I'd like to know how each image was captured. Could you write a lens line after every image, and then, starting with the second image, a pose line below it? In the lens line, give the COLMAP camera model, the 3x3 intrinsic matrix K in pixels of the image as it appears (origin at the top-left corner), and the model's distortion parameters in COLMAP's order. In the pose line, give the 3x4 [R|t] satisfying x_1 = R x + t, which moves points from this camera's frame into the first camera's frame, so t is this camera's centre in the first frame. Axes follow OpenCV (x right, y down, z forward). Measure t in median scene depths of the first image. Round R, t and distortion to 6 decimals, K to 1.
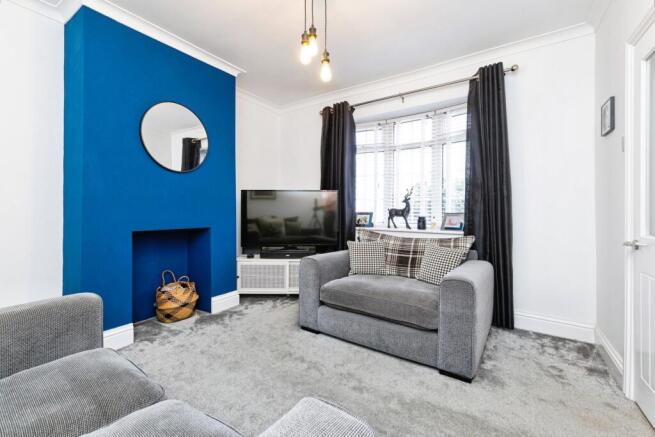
lens RADIAL K [[284.5, 0, 327.5], [0, 284.5, 209.2], [0, 0, 1]] dist [-0.000742, -0.000016]
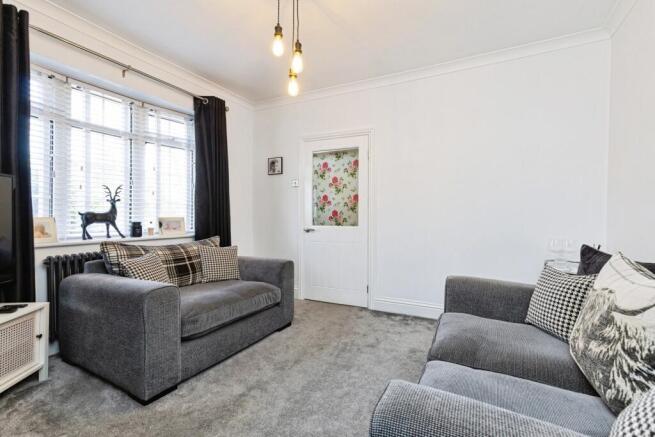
lens RADIAL K [[280.4, 0, 327.5], [0, 280.4, 218.5], [0, 0, 1]] dist [0.000334, 0.000010]
pose [[-0.110790, -0.010294, 0.993791, -0.593874], [-0.009806, 0.999909, 0.009264, 0.003106], [-0.993795, -0.008719, -0.110881, 0.549051]]
